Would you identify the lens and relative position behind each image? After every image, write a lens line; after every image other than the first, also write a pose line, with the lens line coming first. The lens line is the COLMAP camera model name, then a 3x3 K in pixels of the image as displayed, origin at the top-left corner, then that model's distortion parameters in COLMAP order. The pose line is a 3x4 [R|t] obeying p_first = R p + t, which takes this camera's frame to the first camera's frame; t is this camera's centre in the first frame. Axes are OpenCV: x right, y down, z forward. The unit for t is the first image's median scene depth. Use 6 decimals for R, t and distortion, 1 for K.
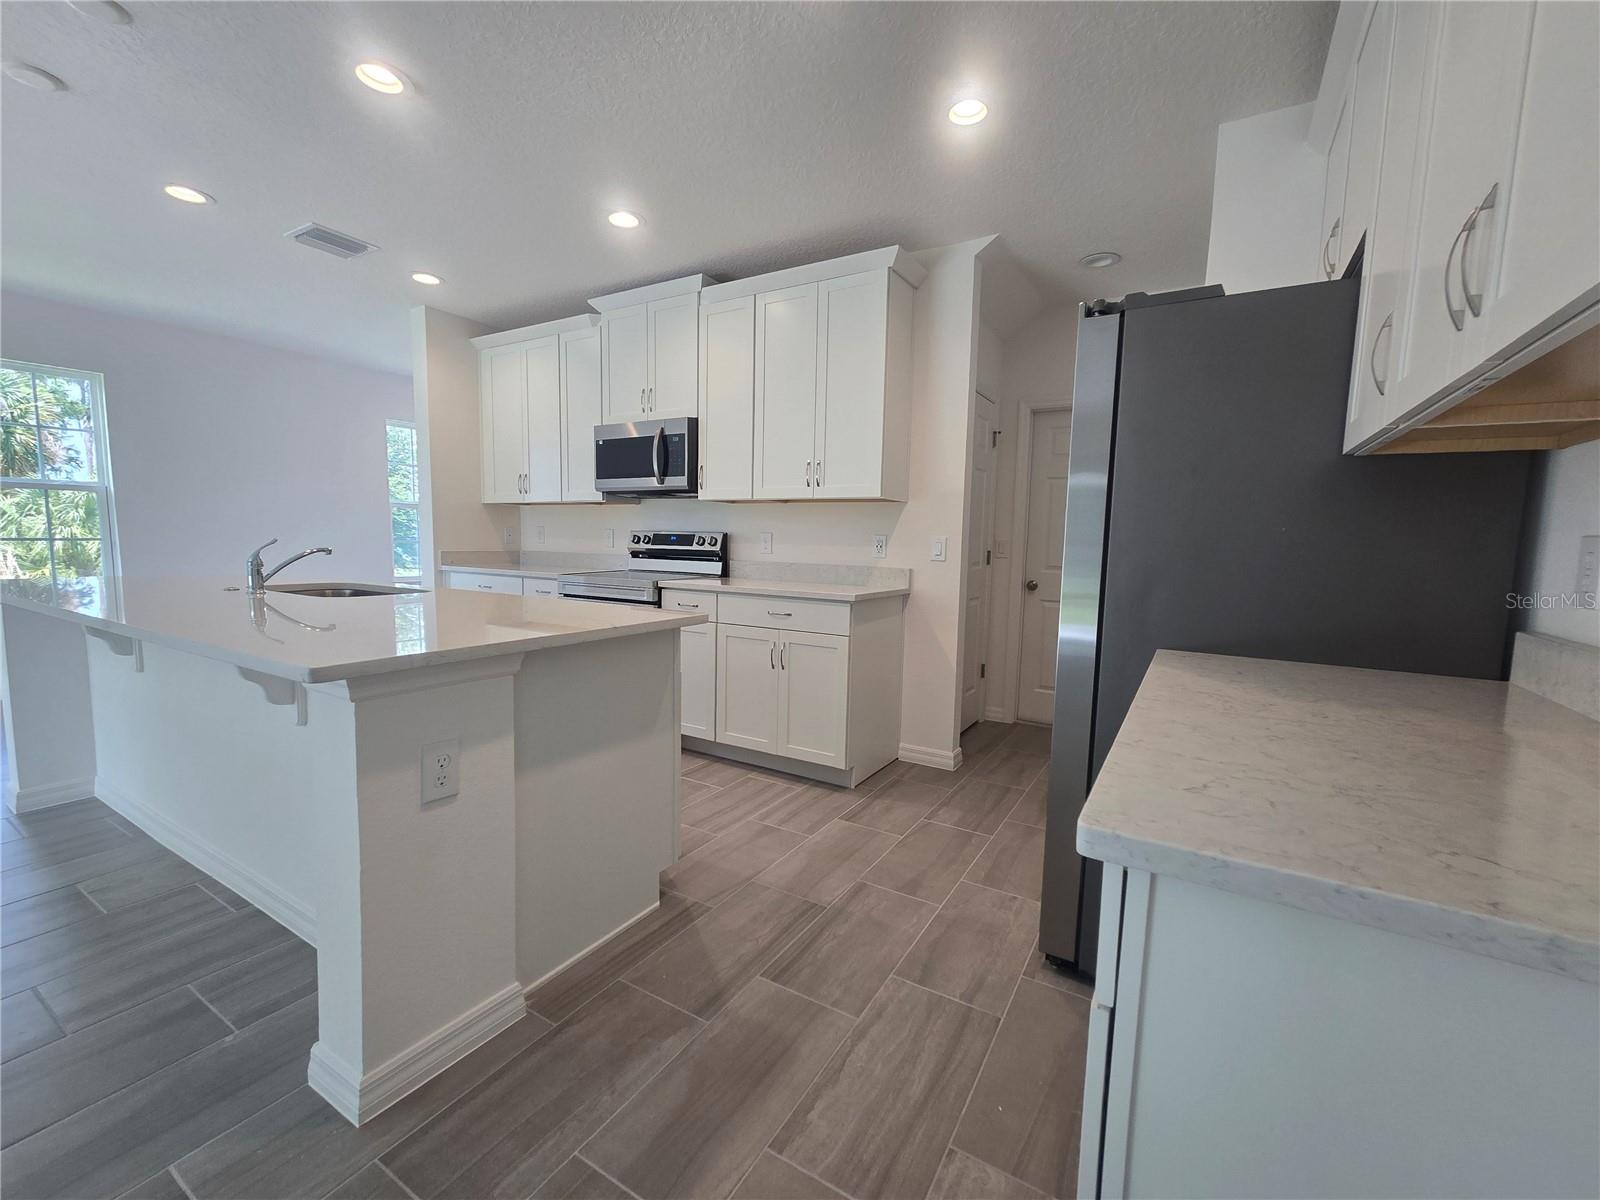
lens RADIAL K [[658.2, 0, 807.7], [0, 658.2, 603.9], [0, 0, 1]] dist [-0.003933, 0.002529]
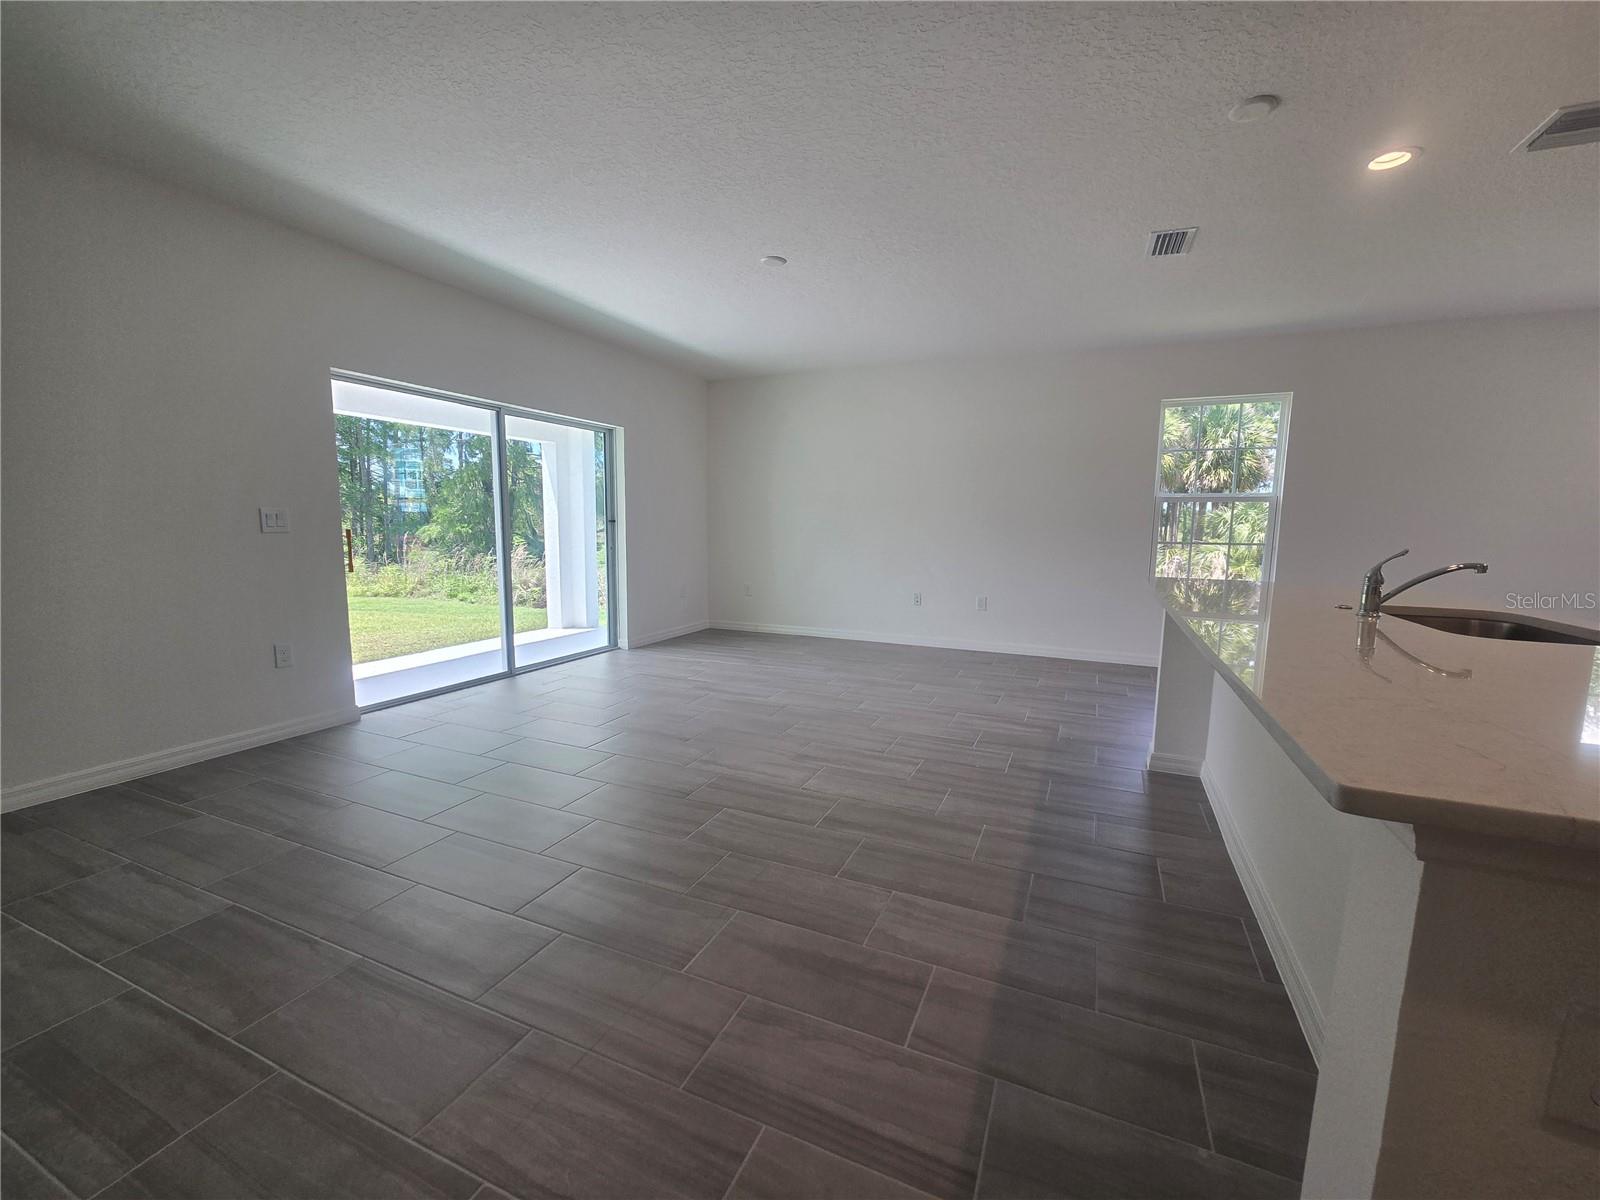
lens RADIAL K [[658.2, 0, 811.1], [0, 658.2, 606.0], [0, 0, 1]] dist [-0.003933, 0.002529]
pose [[0.123419, 0.107235, -0.986544, -0.087736], [-0.110754, 0.989422, 0.093692, -0.020320], [0.986155, 0.097701, 0.133990, 0.150064]]
